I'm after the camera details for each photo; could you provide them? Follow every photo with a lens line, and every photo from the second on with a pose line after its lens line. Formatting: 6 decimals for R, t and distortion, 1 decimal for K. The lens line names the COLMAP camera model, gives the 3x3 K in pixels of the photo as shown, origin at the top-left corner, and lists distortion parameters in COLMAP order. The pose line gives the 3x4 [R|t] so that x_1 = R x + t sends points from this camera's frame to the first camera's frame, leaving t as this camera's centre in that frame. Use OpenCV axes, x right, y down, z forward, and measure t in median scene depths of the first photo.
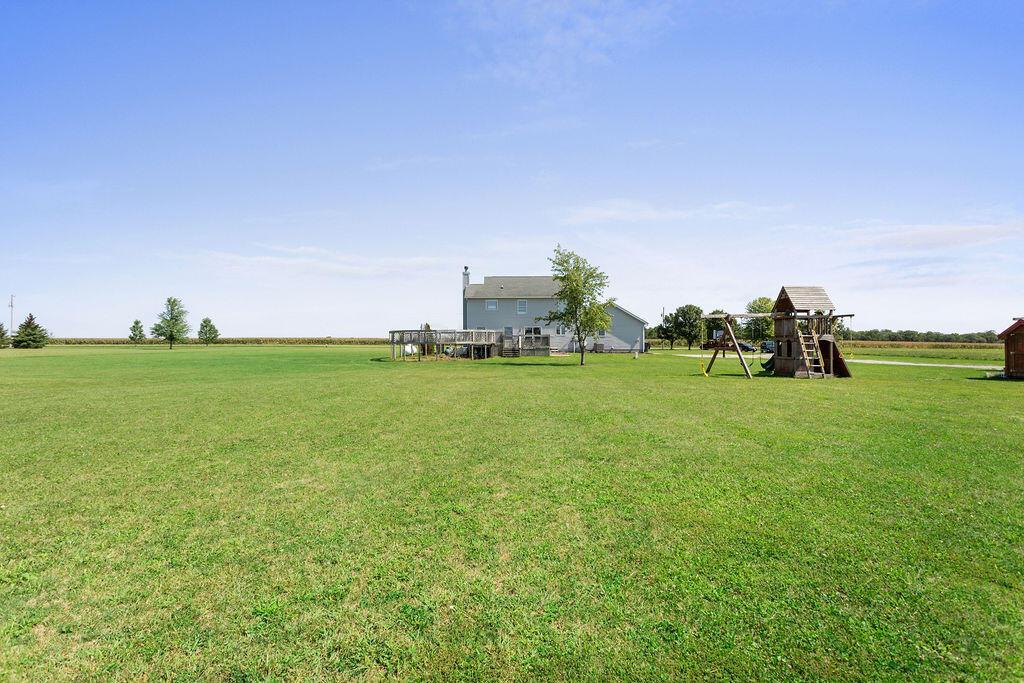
lens RADIAL K [[483.0, 0, 512.0], [0, 483.0, 341.5], [0, 0, 1]] dist [0.002066, 0.000184]
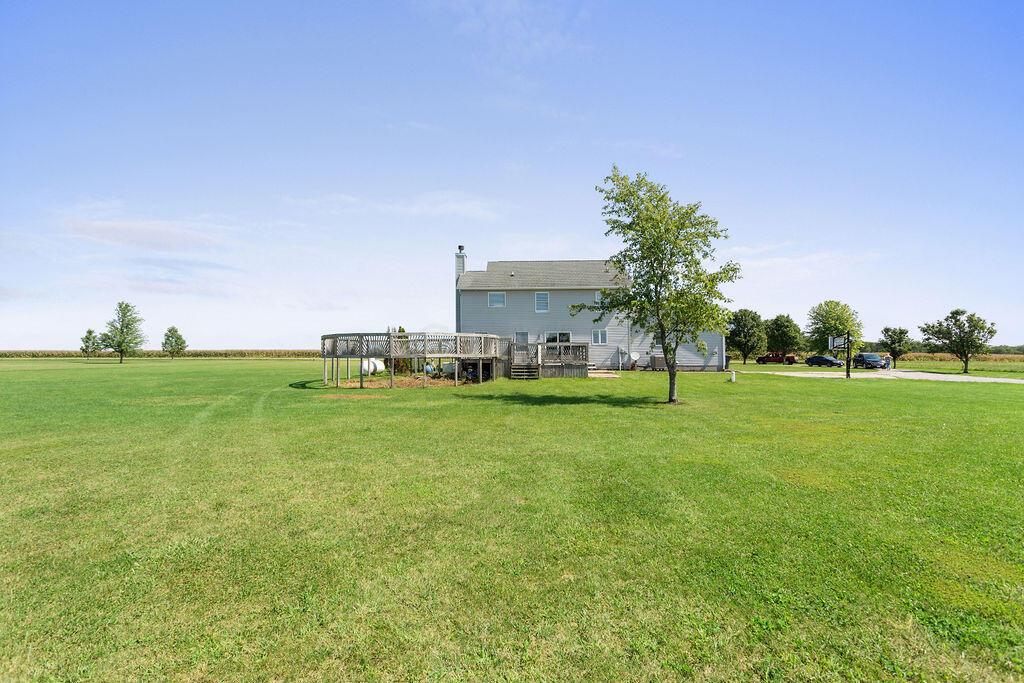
lens RADIAL K [[483.0, 0, 512.0], [0, 483.0, 341.5], [0, 0, 1]] dist [0.002066, 0.000184]
pose [[0.999387, -0.001515, -0.034982, 0.002630], [0.000593, 0.999653, -0.026352, 0.000792], [0.035010, 0.026315, 0.999040, 0.342001]]
